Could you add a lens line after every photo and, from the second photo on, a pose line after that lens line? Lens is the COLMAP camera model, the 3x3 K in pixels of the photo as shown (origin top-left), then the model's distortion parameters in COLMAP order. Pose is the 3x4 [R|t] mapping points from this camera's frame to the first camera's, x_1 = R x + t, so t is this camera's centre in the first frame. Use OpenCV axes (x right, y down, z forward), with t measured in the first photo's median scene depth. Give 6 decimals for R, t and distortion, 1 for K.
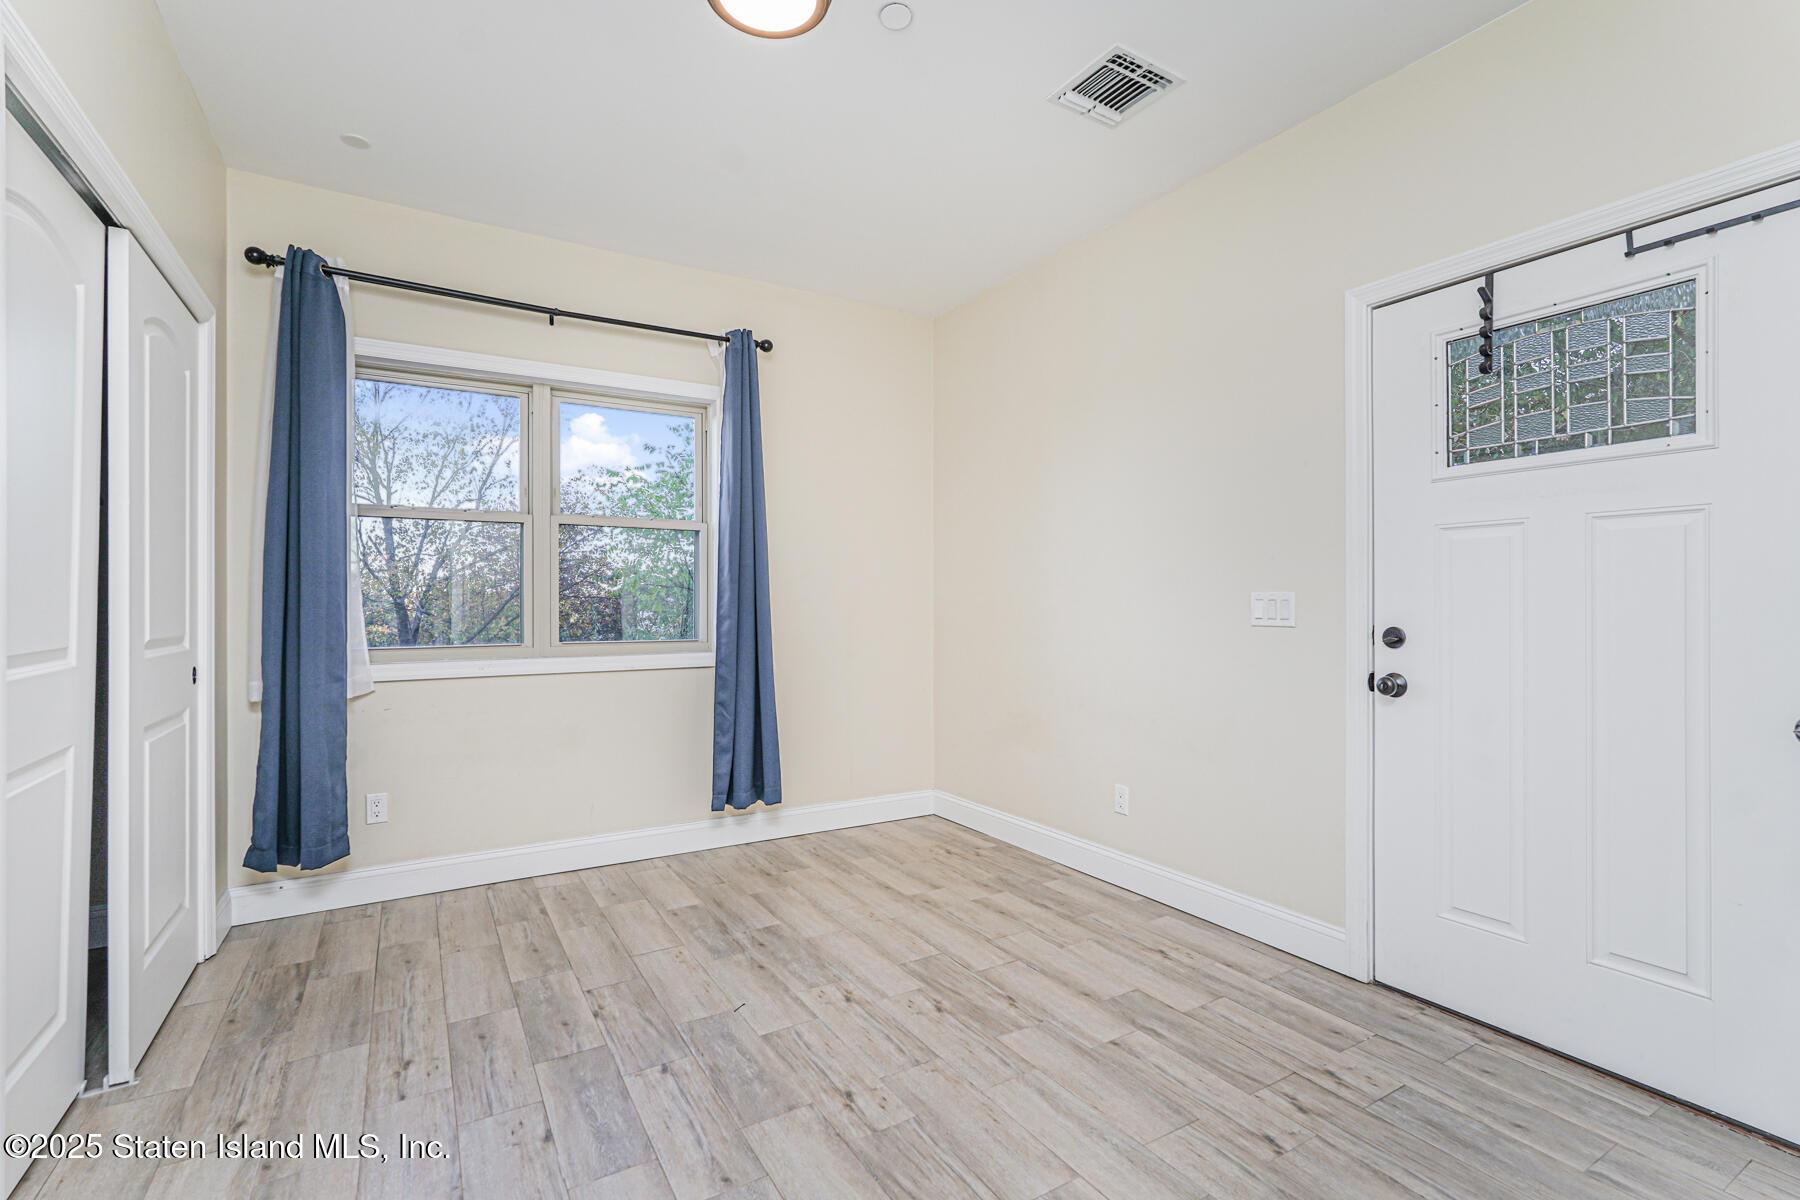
lens RADIAL K [[802.5, 0, 898.8], [0, 802.5, 601.5], [0, 0, 1]] dist [-0.014407, 0.007666]
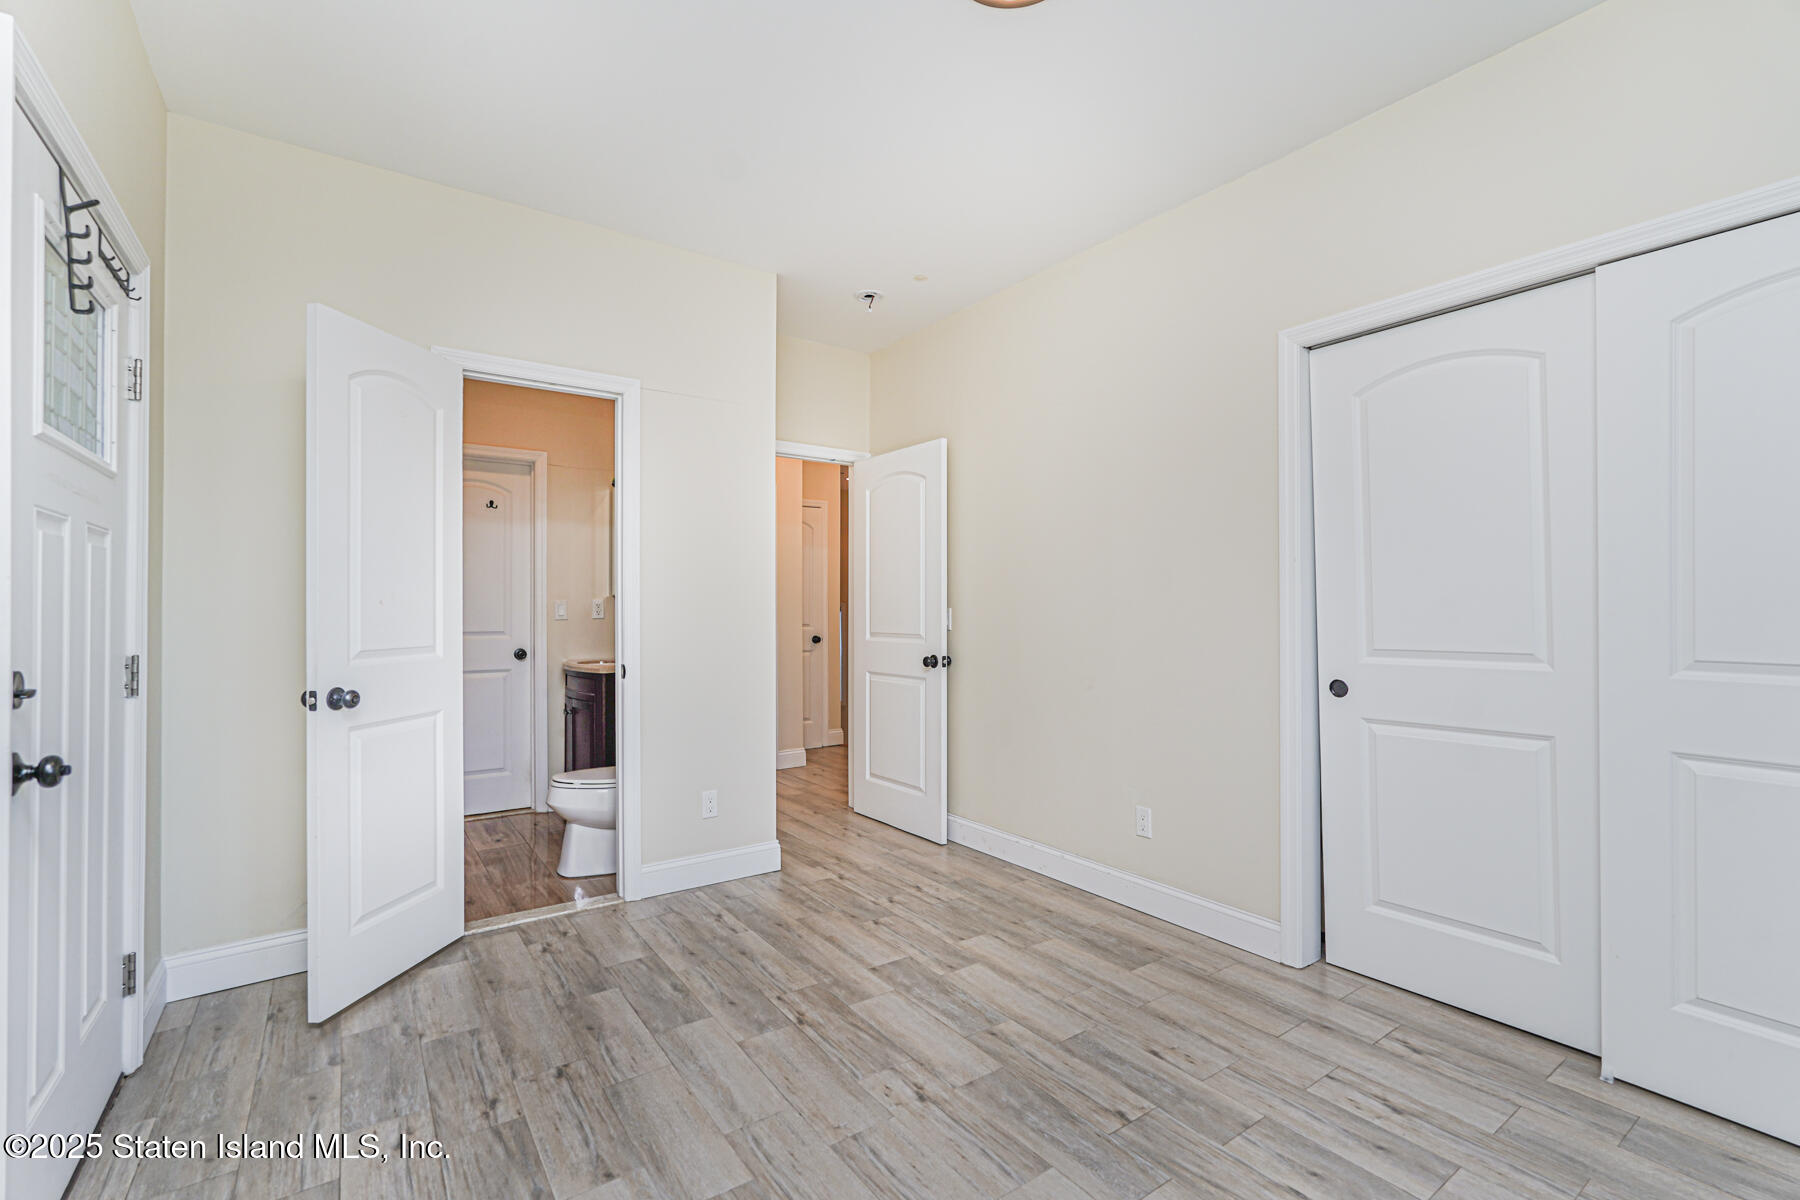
lens RADIAL K [[802.5, 0, 898.6], [0, 802.5, 600.9], [0, 0, 1]] dist [-0.014407, 0.007666]
pose [[-0.997518, 0.002961, -0.070348, 0.038512], [0.003779, 0.999927, -0.011501, -0.016431], [0.070308, -0.011738, -0.997456, 2.050515]]
